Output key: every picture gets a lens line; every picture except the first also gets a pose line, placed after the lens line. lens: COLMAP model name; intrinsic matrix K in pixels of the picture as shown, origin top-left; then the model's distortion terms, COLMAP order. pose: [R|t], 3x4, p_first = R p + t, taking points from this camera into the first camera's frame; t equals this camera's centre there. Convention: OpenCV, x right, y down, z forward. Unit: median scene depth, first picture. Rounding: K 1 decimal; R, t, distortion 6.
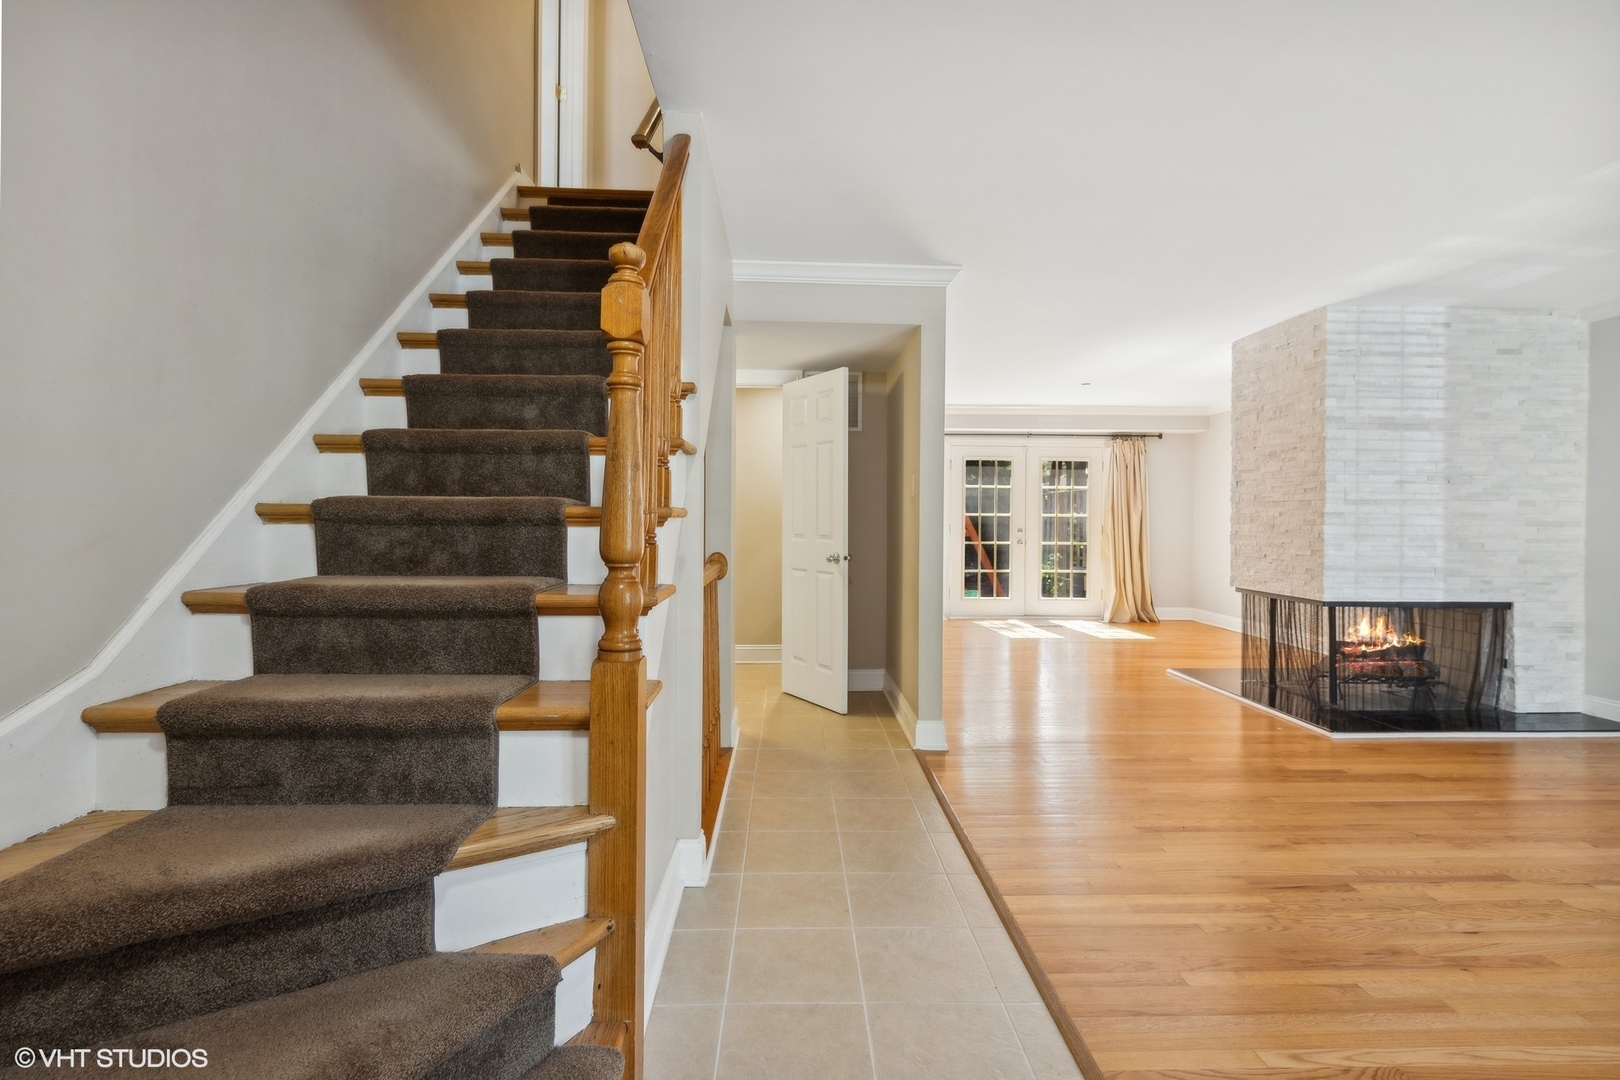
lens RADIAL K [[772.4, 0, 825.6], [0, 772.4, 520.2], [0, 0, 1]] dist [-0.000298, -0.000093]
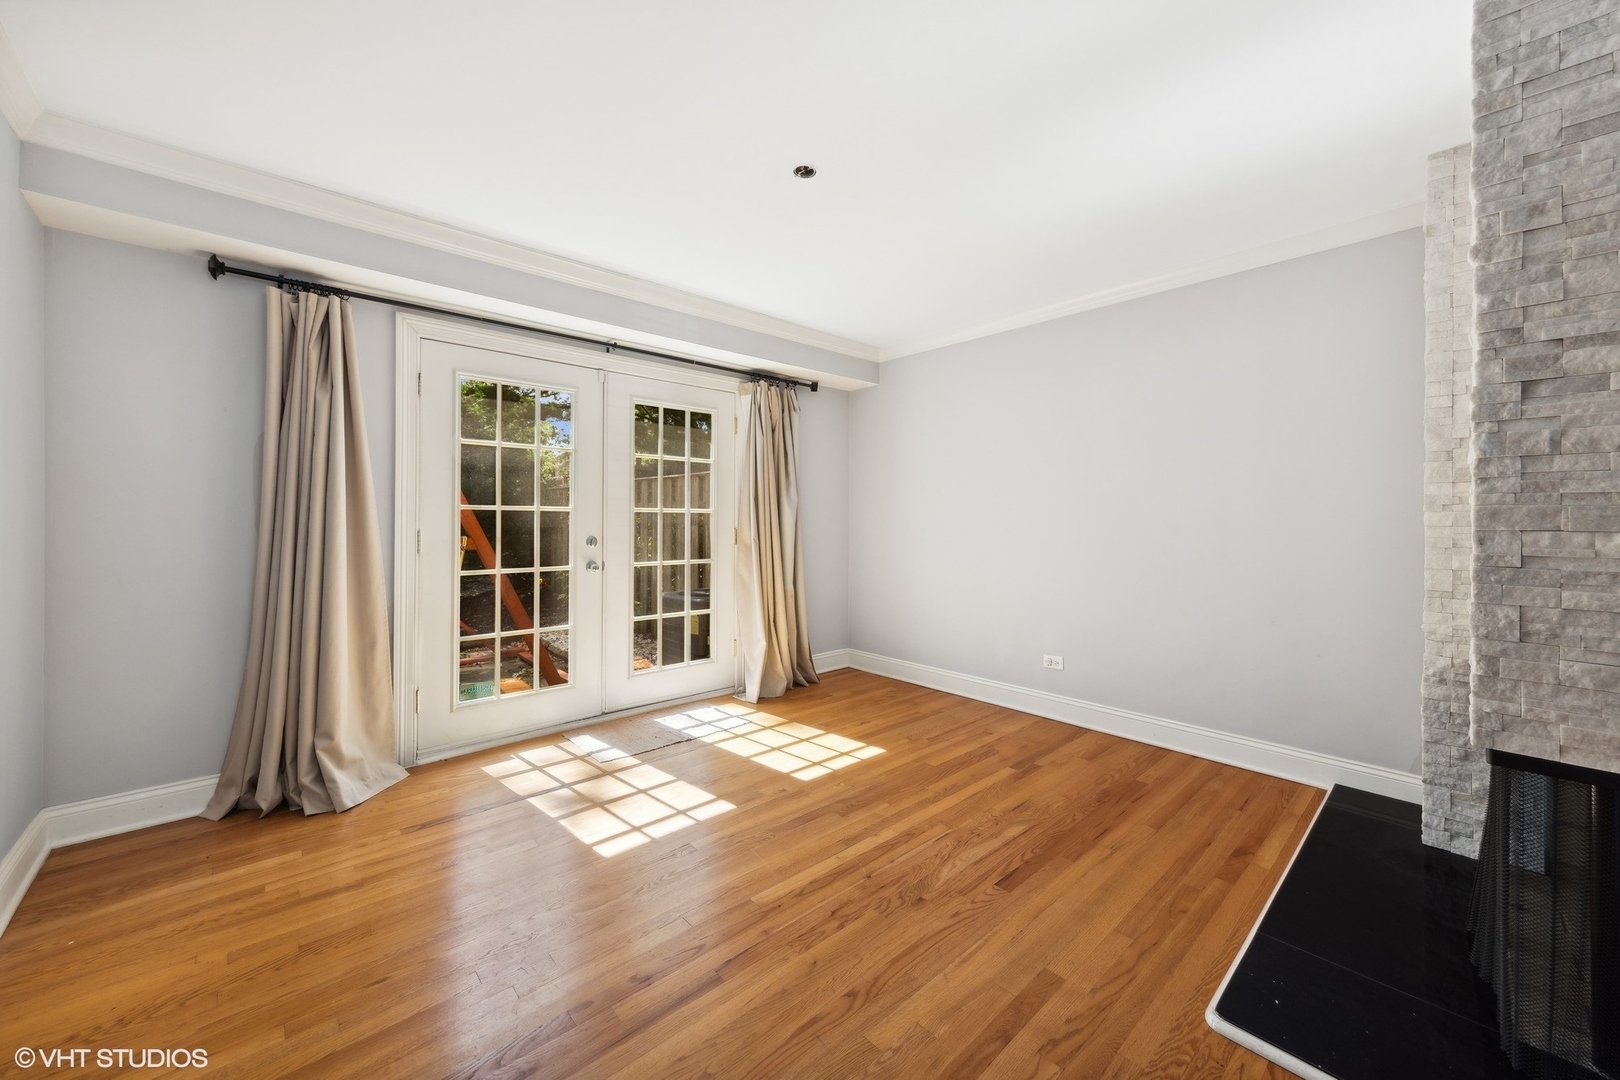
lens RADIAL K [[610.0, 0, 826.7], [0, 610.0, 513.9], [0, 0, 1]] dist [0.002387, 0.000133]
pose [[0.764839, 0.000687, 0.644221, 0.229608], [0.003340, 0.999982, -0.005031, -0.002700], [-0.644213, 0.005999, 0.764823, 1.192167]]
